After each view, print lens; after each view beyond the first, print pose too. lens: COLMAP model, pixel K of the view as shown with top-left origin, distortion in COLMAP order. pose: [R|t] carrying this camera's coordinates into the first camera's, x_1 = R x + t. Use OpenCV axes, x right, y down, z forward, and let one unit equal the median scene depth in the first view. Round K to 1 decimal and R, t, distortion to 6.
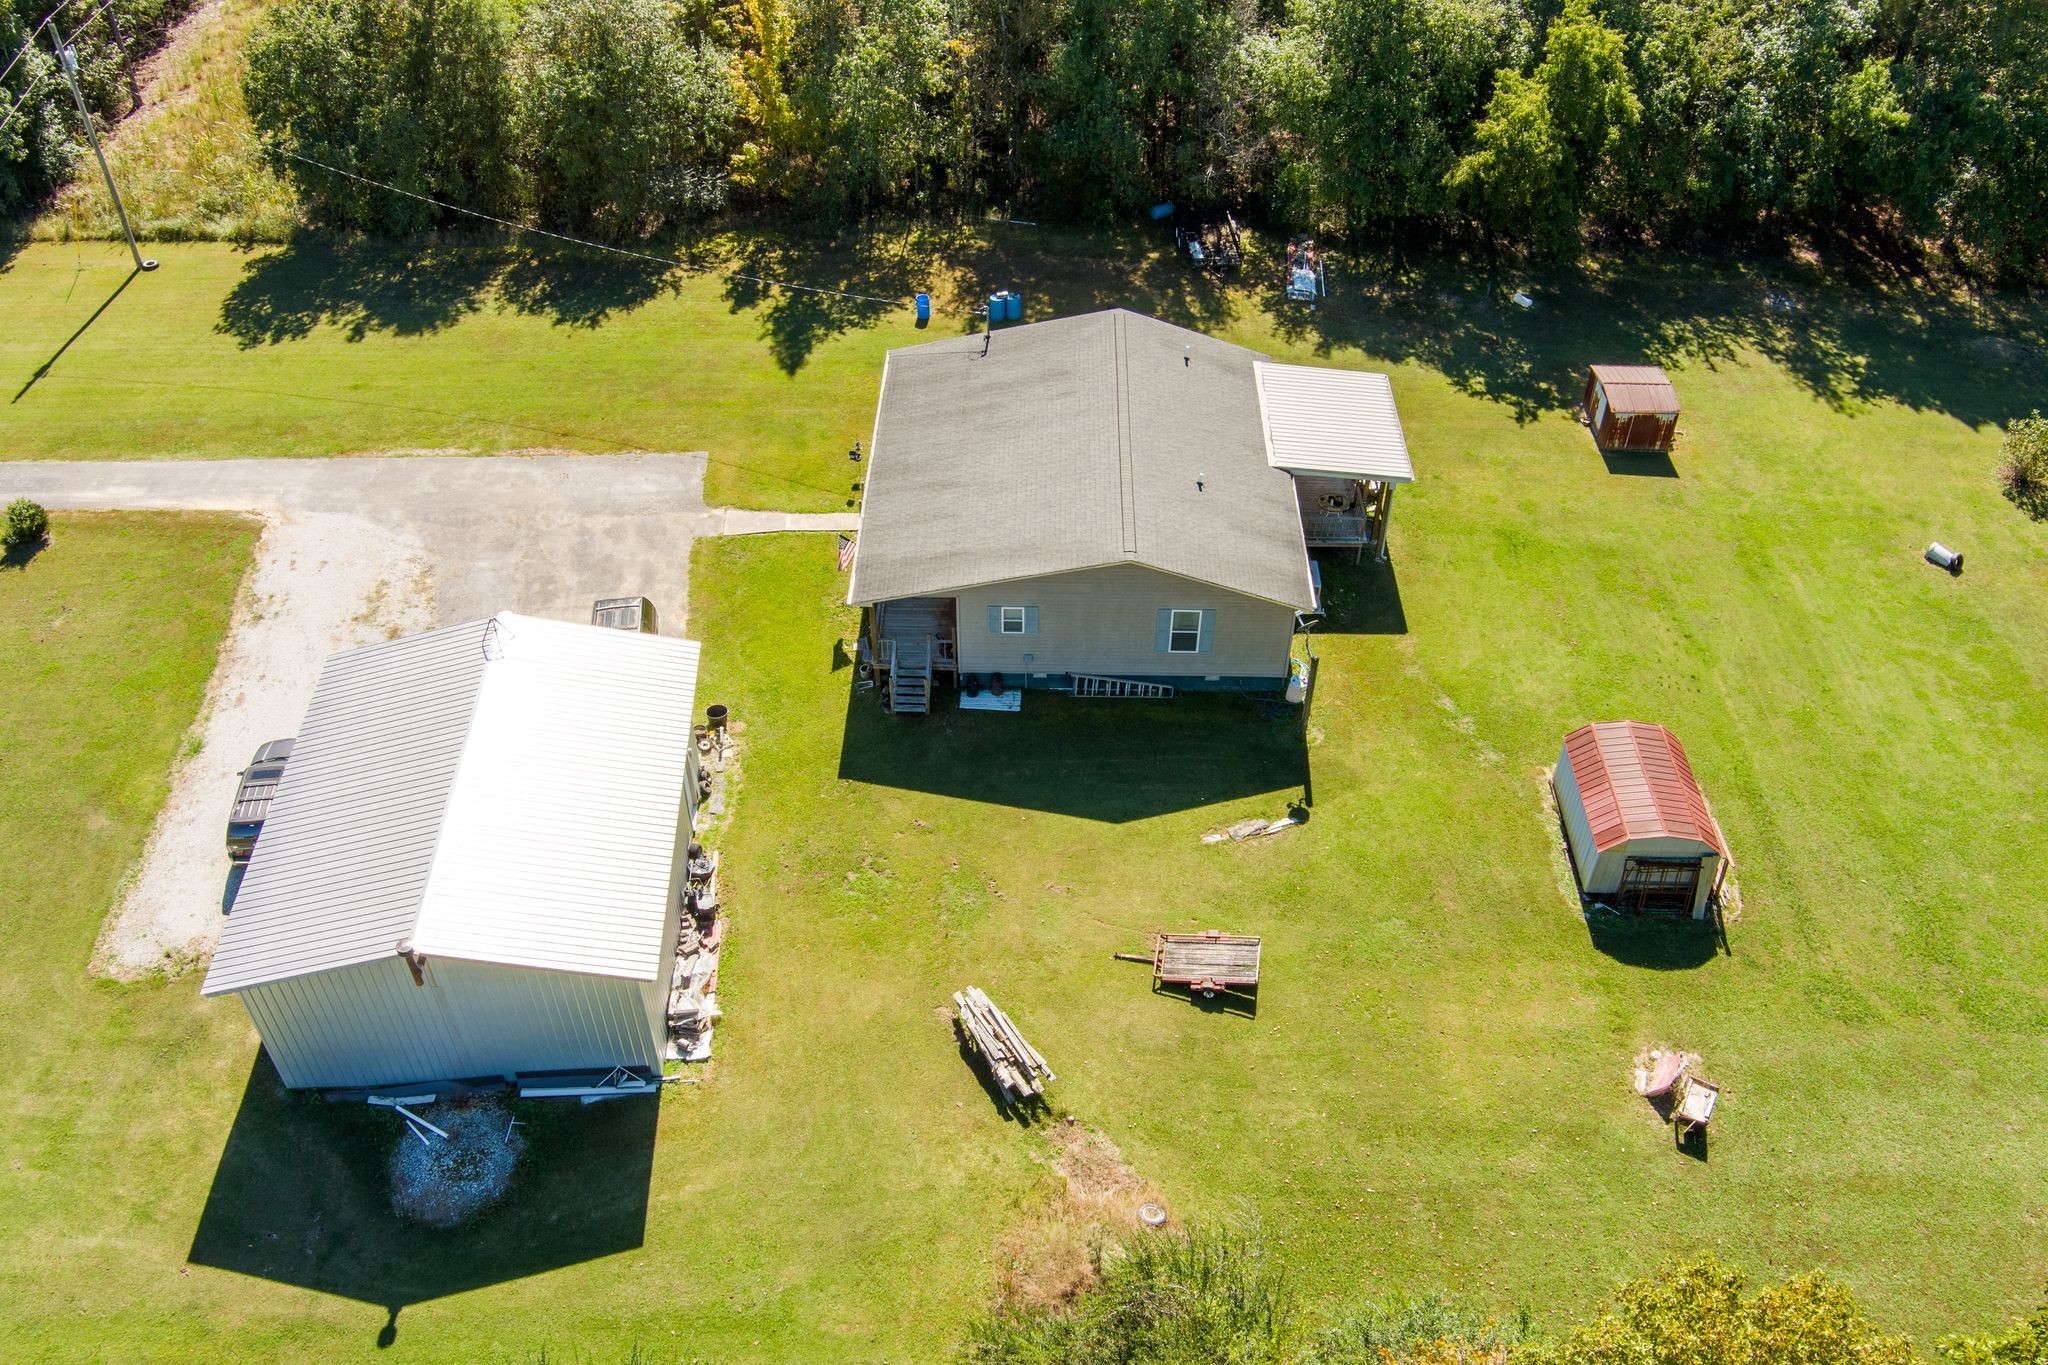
lens RADIAL K [[1653.6, 0, 998.0], [0, 1653.6, 687.2], [0, 0, 1]] dist [-0.066334, -0.000238]
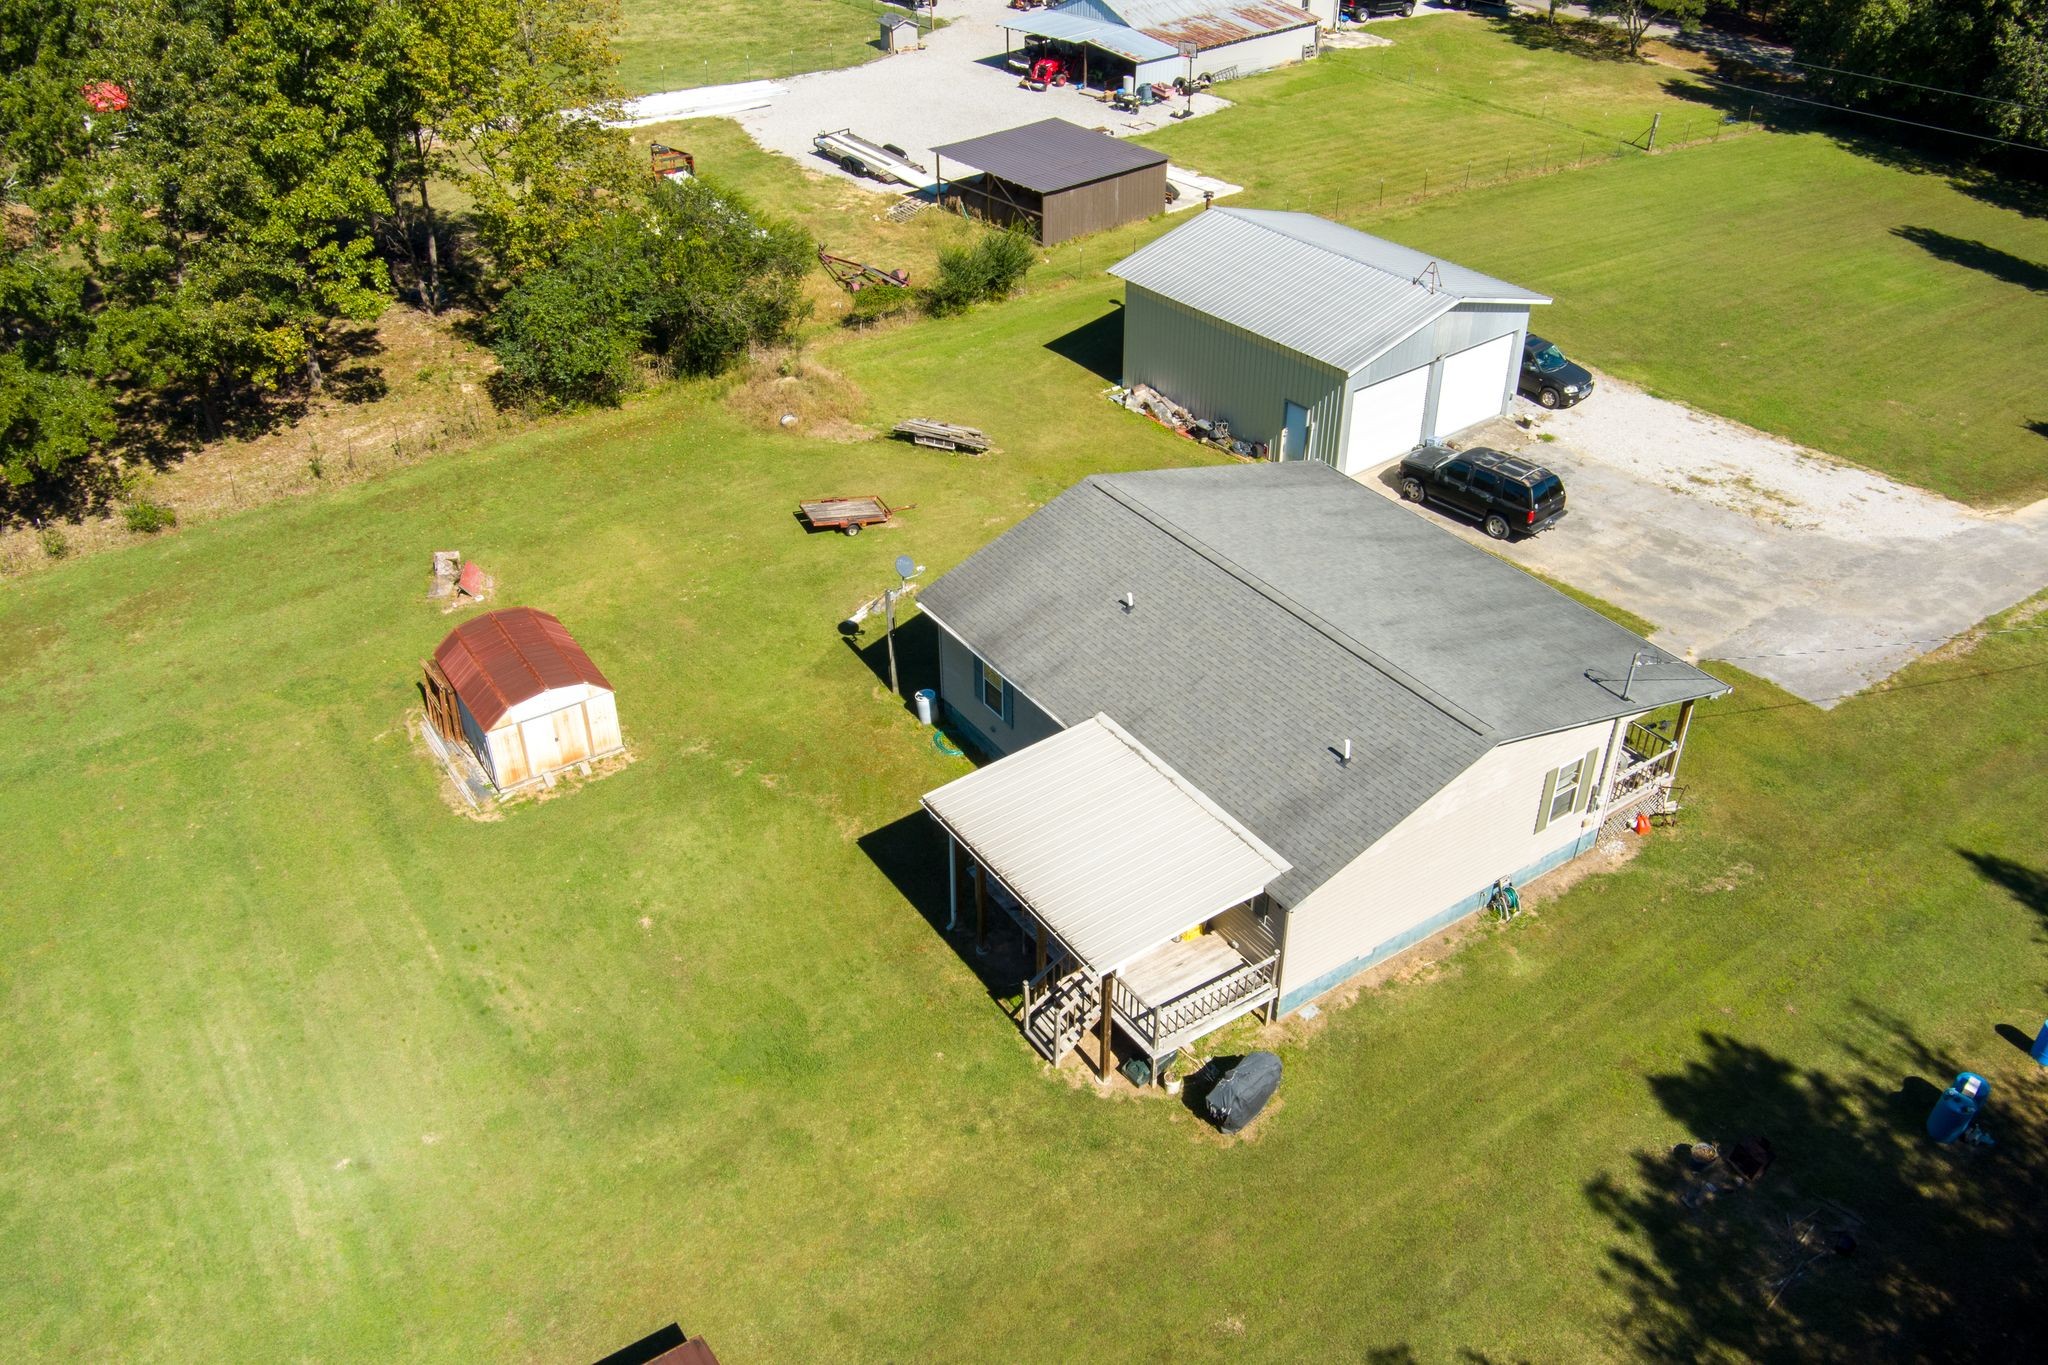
lens RADIAL K [[1653.6, 0, 1022.8], [0, 1653.6, 693.1], [0, 0, 1]] dist [-0.066334, -0.000238]
pose [[-0.815145, 0.329406, -0.476477, 0.541239], [-0.383468, 0.309649, 0.870098, -0.758734], [0.434156, 0.891969, -0.126092, 1.111218]]
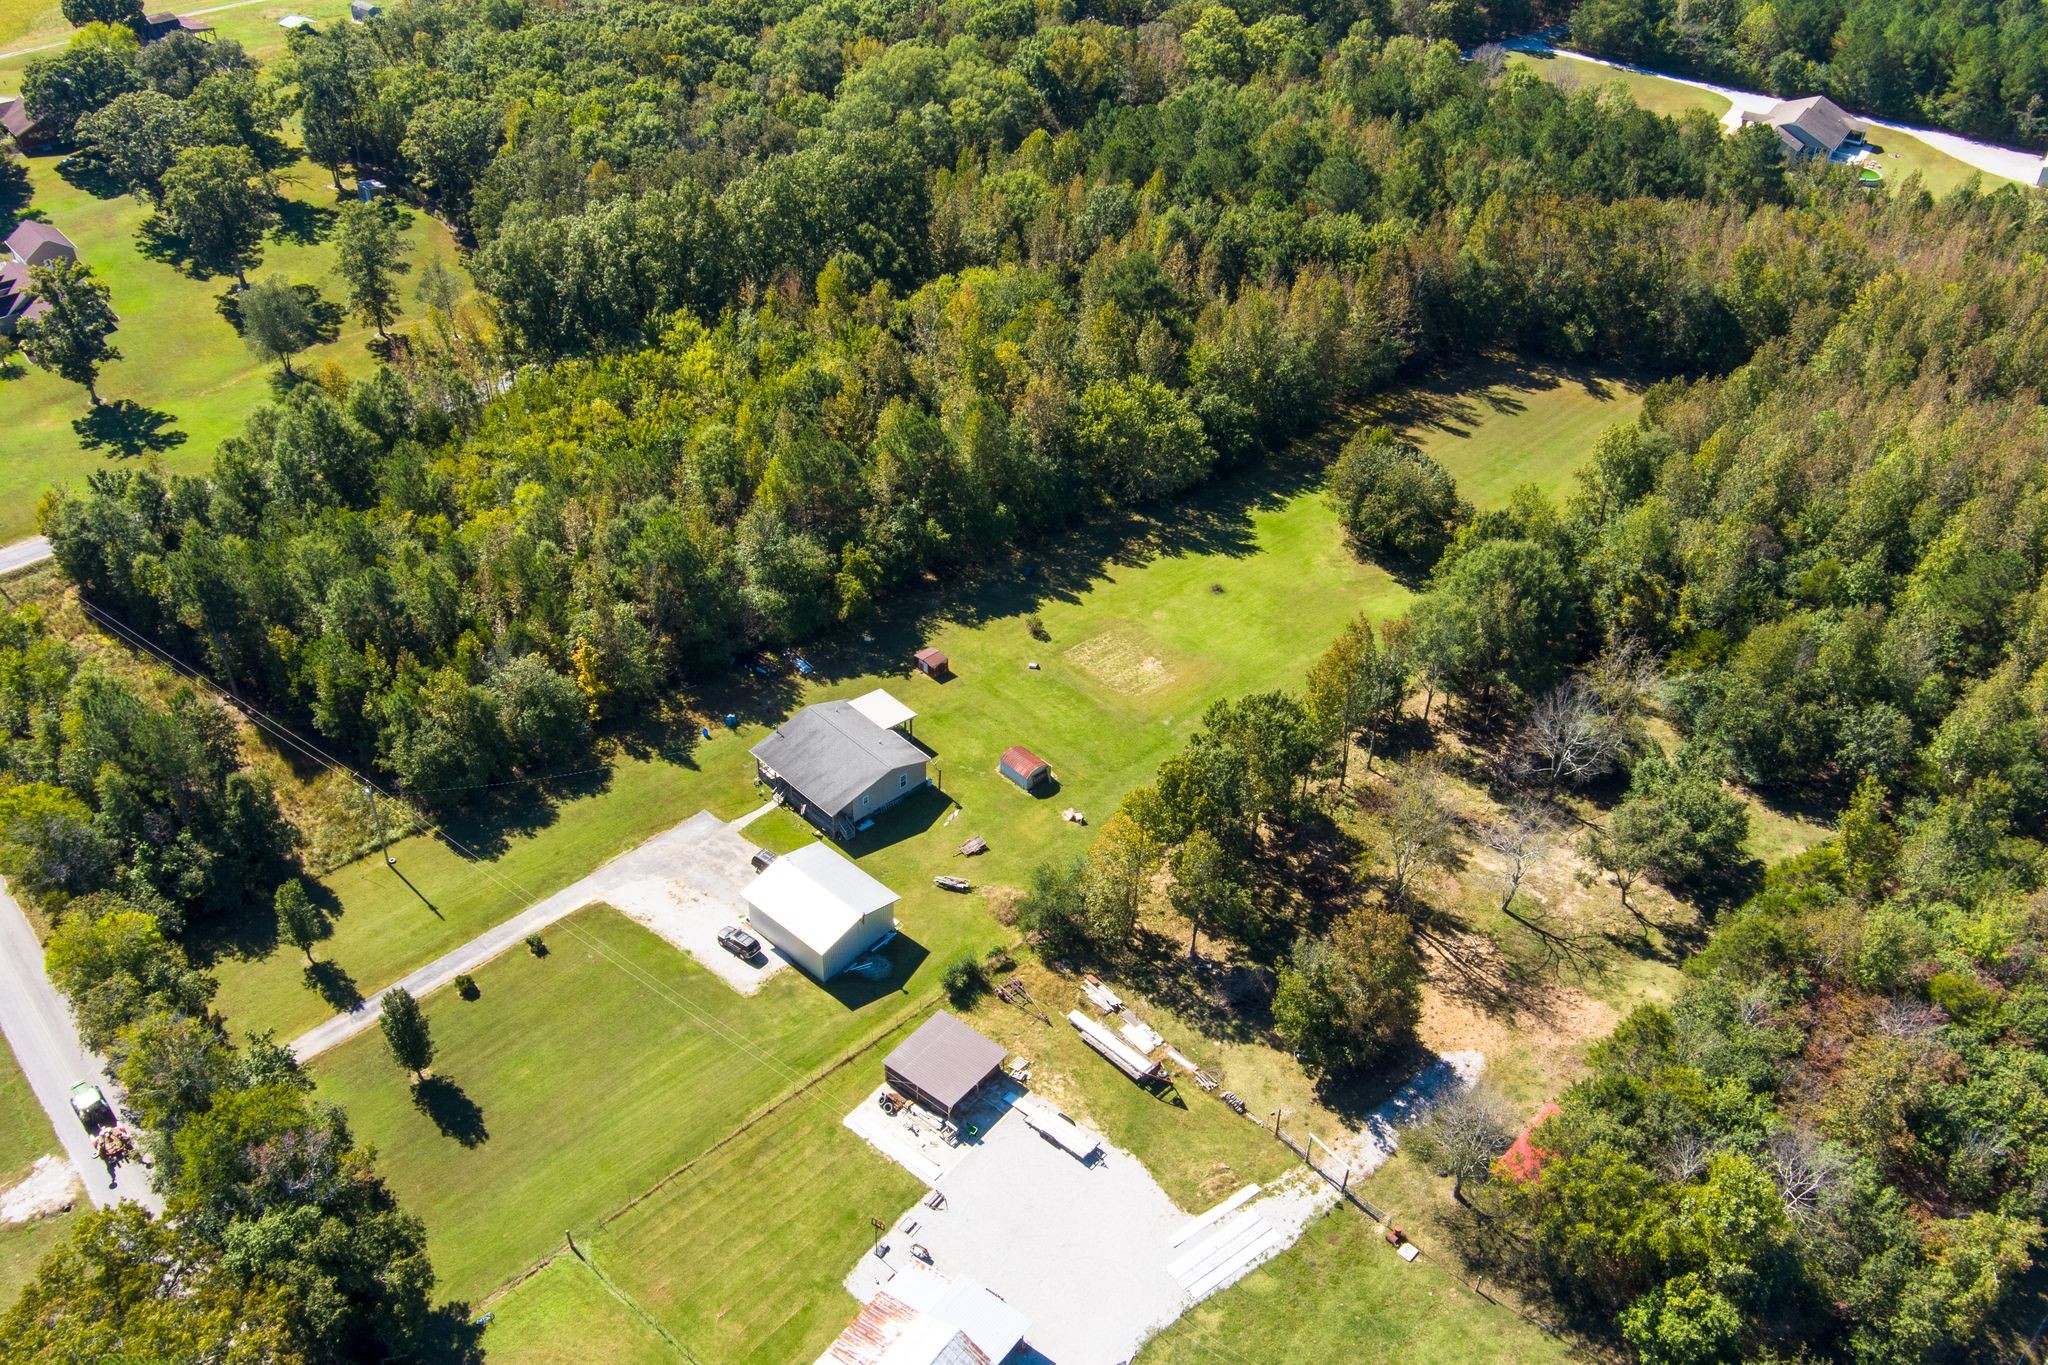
lens RADIAL K [[1653.6, 0, 1026.4], [0, 1653.6, 680.1], [0, 0, 1]] dist [-0.066334, -0.000238]
pose [[0.704432, -0.414325, 0.576290, -1.609417], [0.458132, 0.885570, 0.076681, -0.364537], [-0.542116, 0.210001, 0.813640, -2.019491]]
